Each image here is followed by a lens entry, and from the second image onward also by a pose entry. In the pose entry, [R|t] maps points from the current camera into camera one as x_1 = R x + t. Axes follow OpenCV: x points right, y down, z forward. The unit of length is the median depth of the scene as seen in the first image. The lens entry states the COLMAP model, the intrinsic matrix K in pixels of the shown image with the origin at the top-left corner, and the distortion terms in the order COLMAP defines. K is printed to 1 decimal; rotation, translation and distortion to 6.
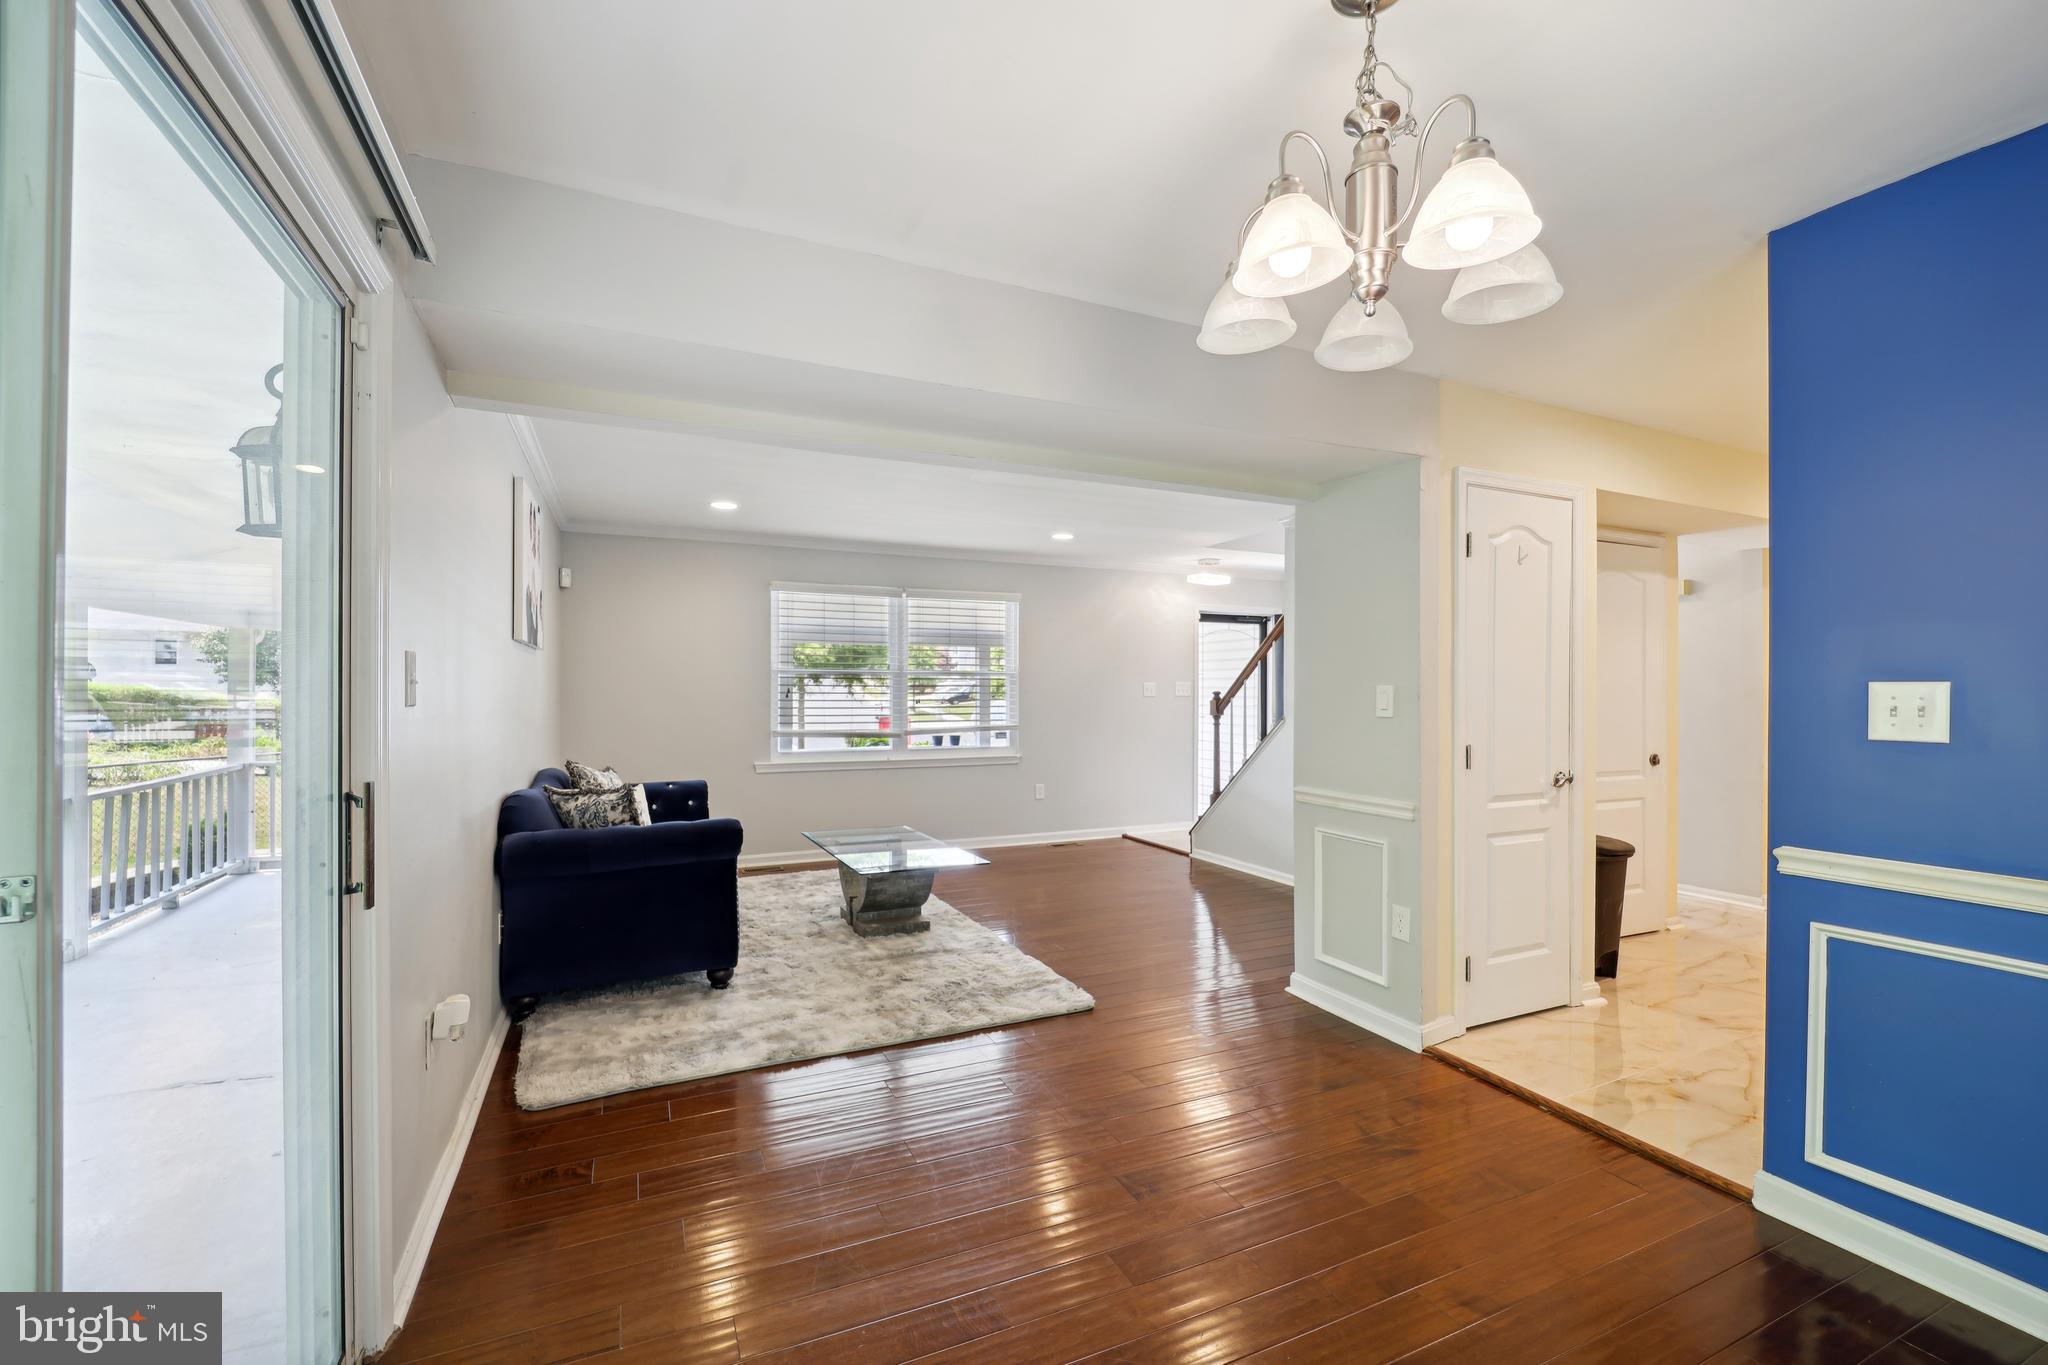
lens RADIAL K [[842.6, 0, 1022.8], [0, 842.6, 686.5], [0, 0, 1]] dist [-0.012822, 0.000124]
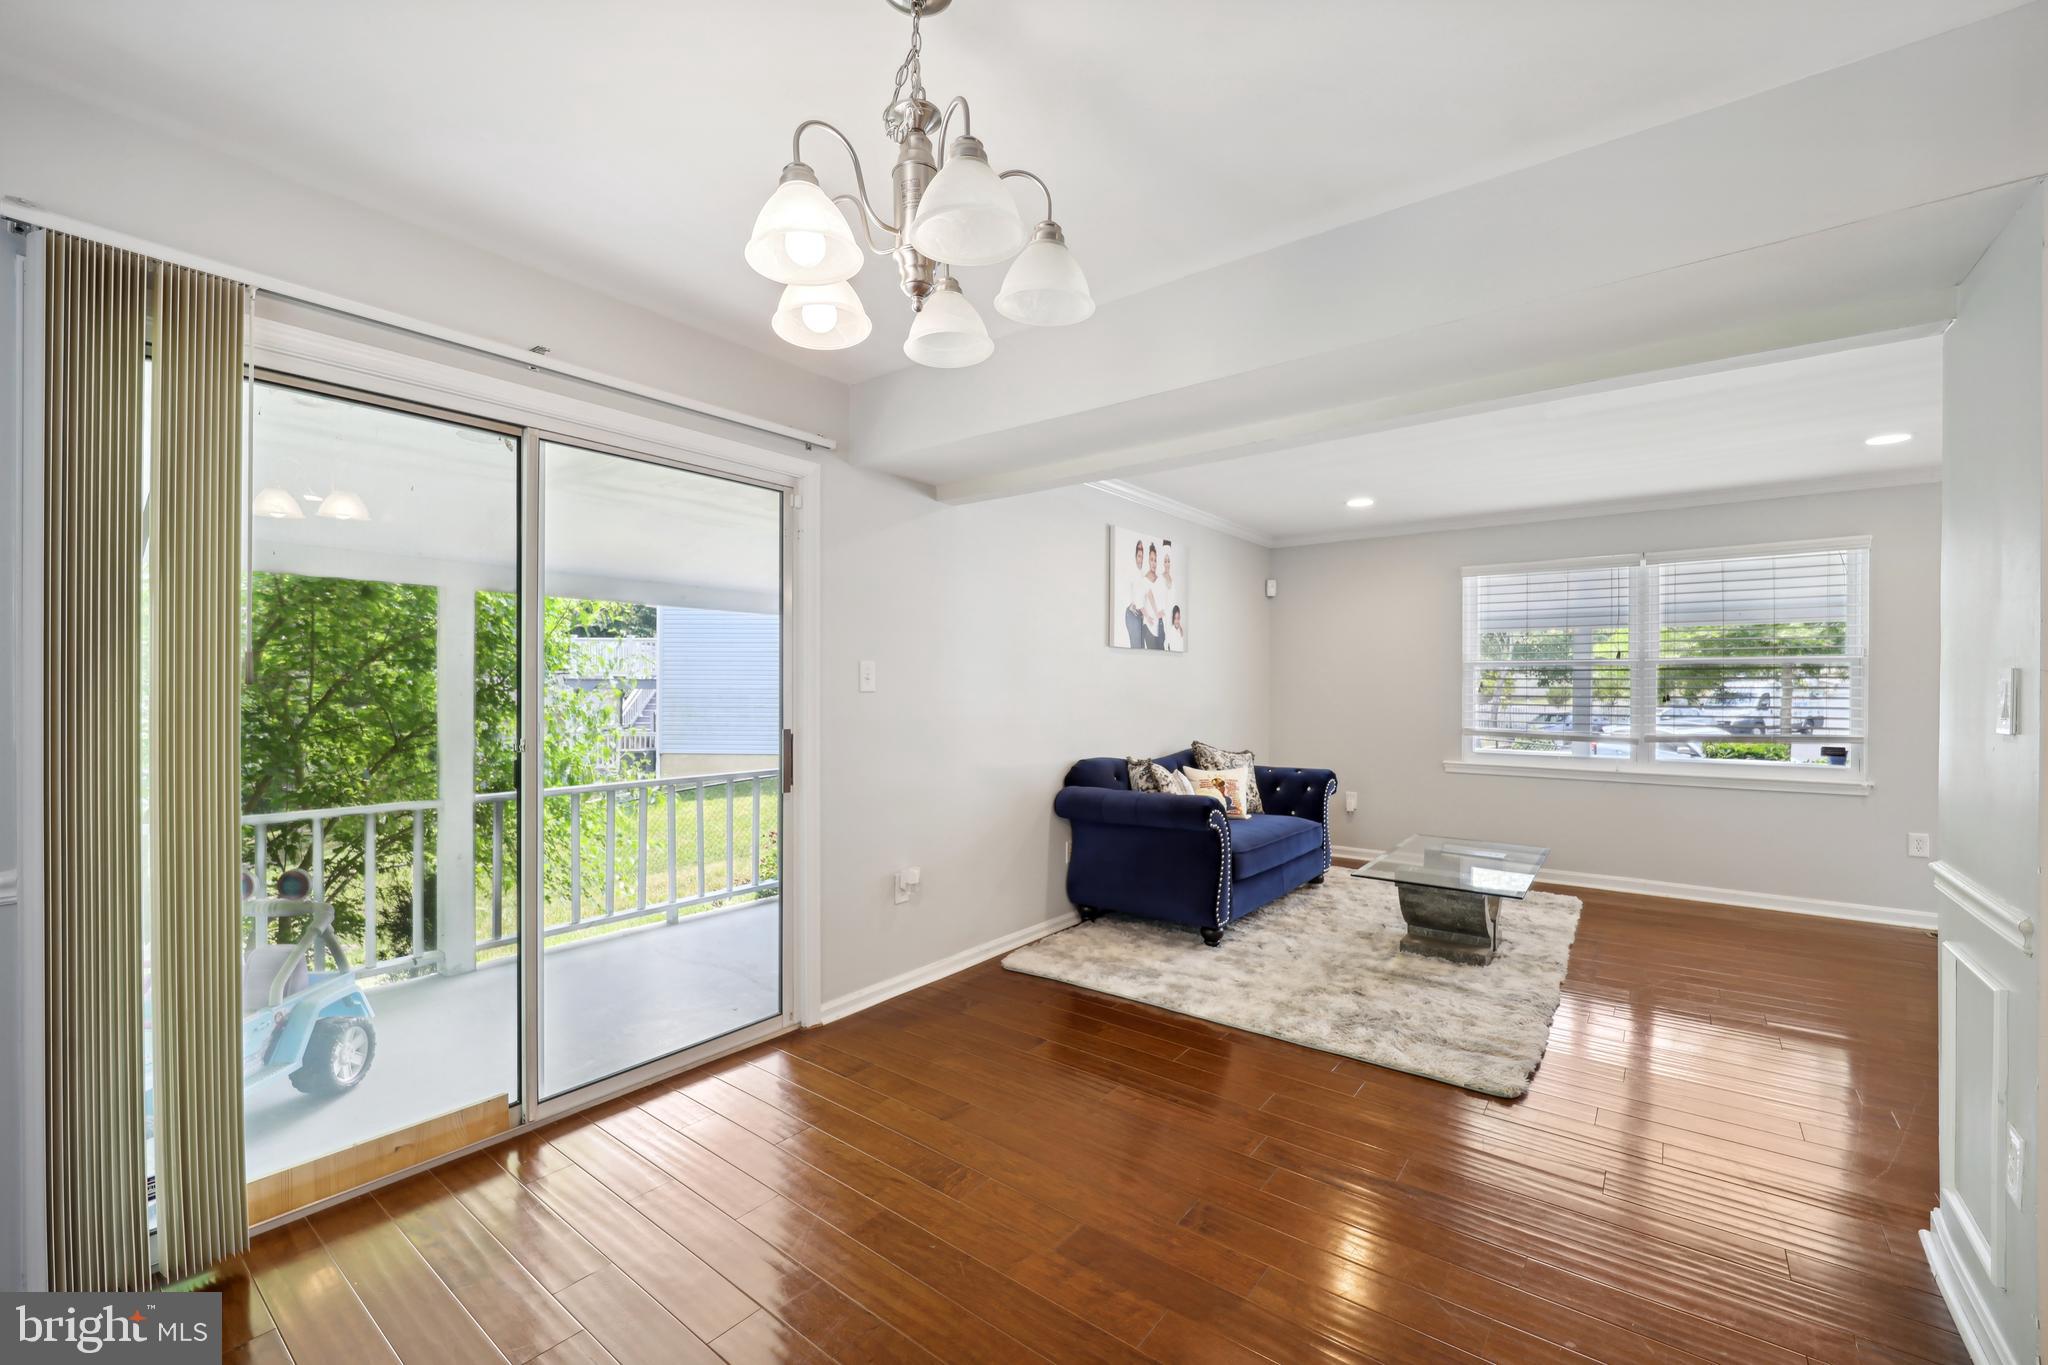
lens RADIAL K [[842.6, 0, 1022.3], [0, 842.6, 689.3], [0, 0, 1]] dist [-0.012822, 0.000124]
pose [[0.453883, 0.003508, -0.891055, 0.465644], [0.005091, 0.999966, 0.006530, 0.001933], [0.891047, -0.007500, 0.453849, 0.218125]]
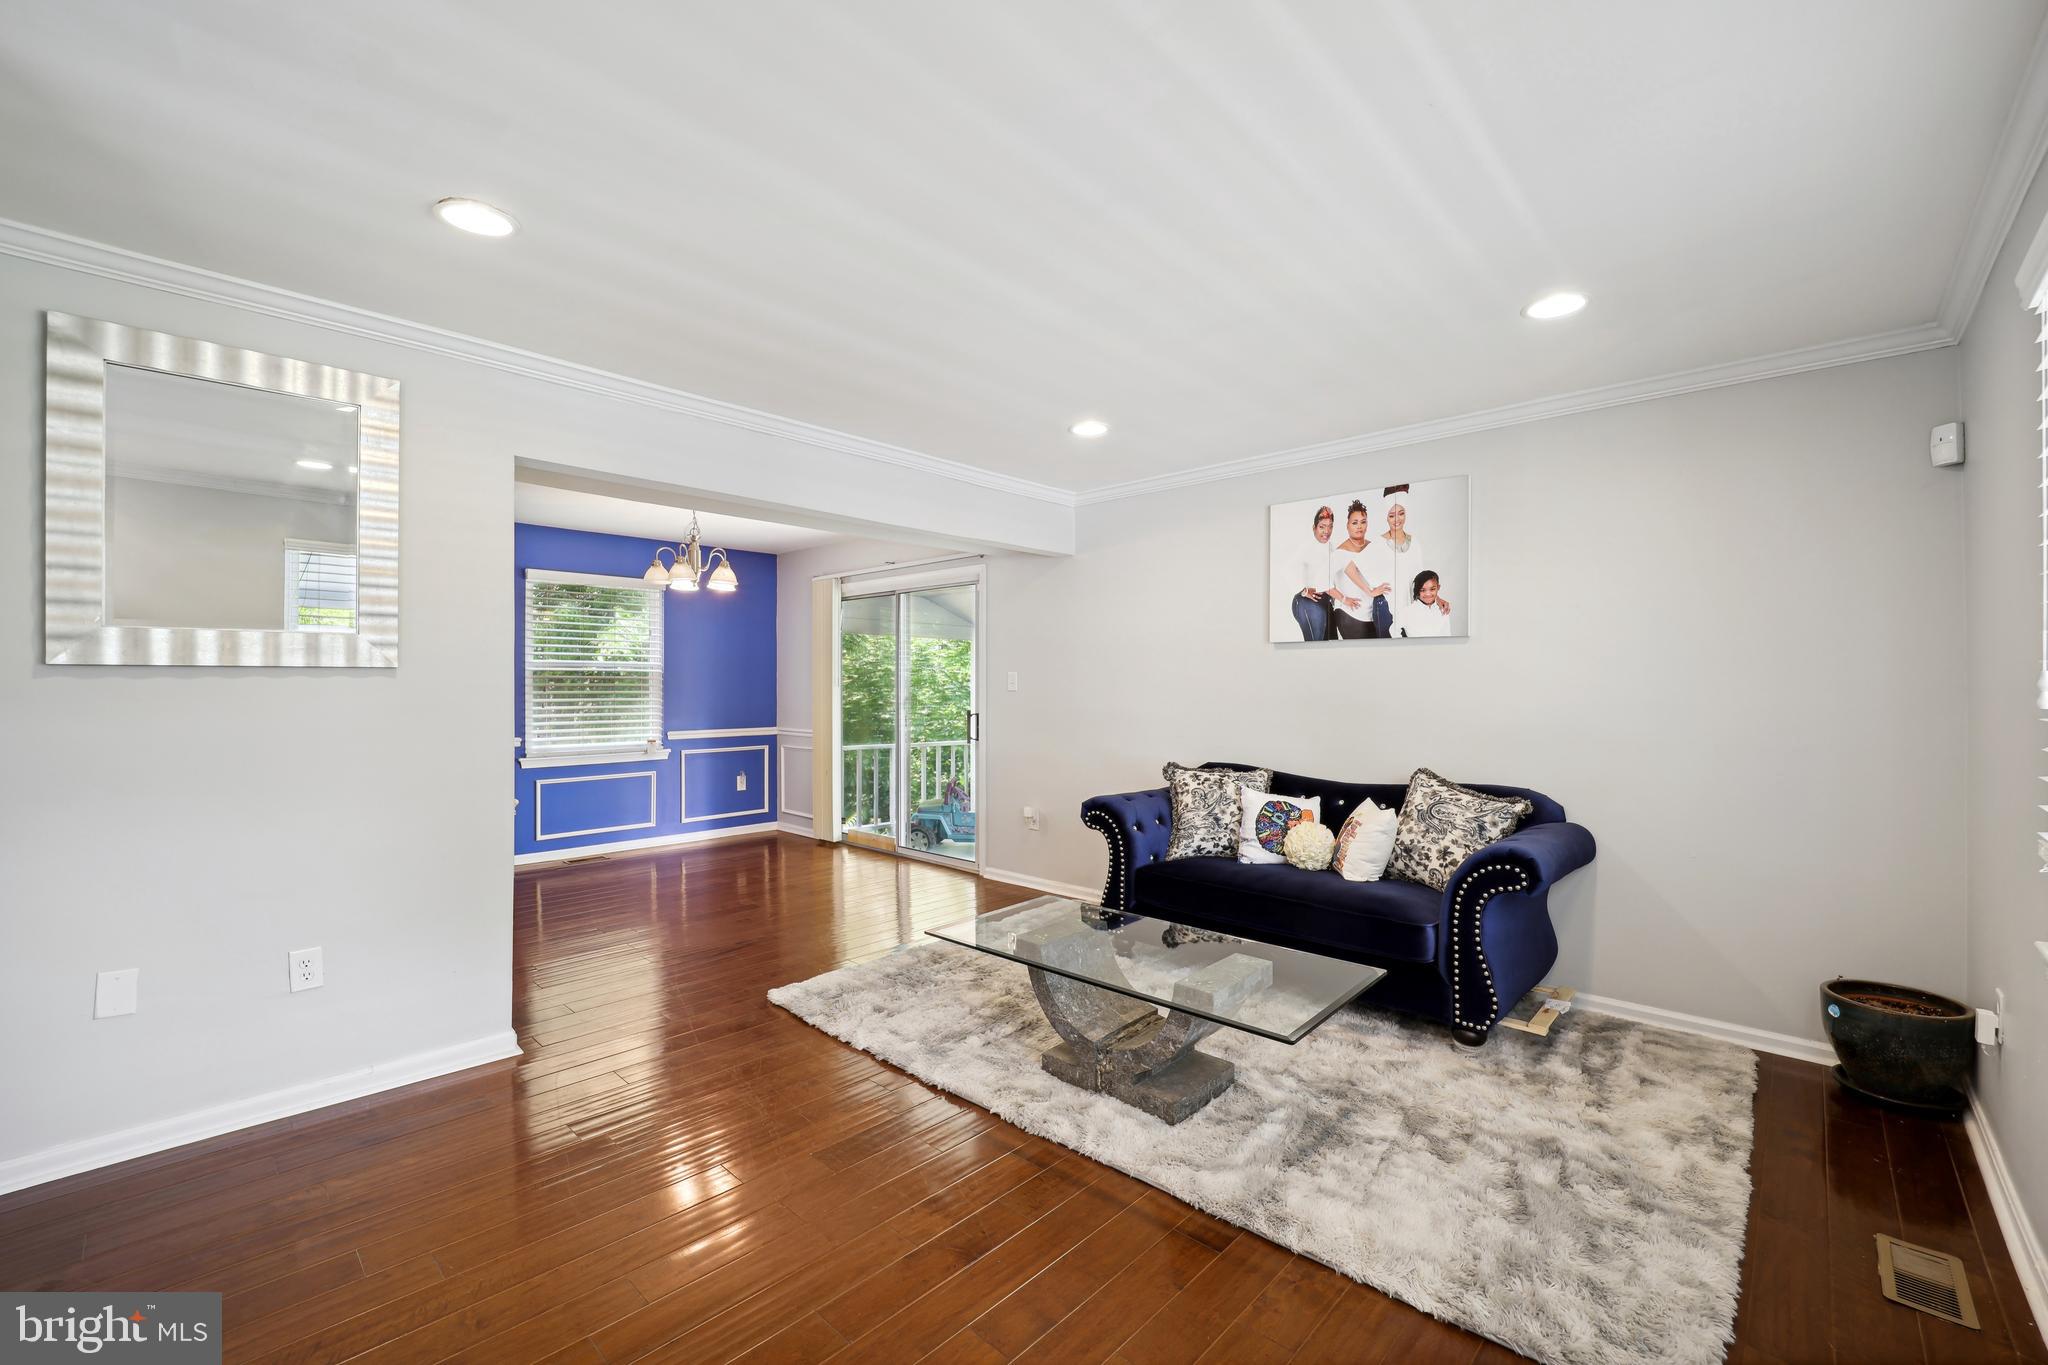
lens RADIAL K [[842.6, 0, 1029.8], [0, 842.6, 683.3], [0, 0, 1]] dist [-0.012822, 0.000124]
pose [[-0.928402, -0.001990, -0.371572, 0.137204], [0.000851, 0.999972, -0.007482, 0.008617], [0.371577, -0.007262, -0.928374, 1.724041]]
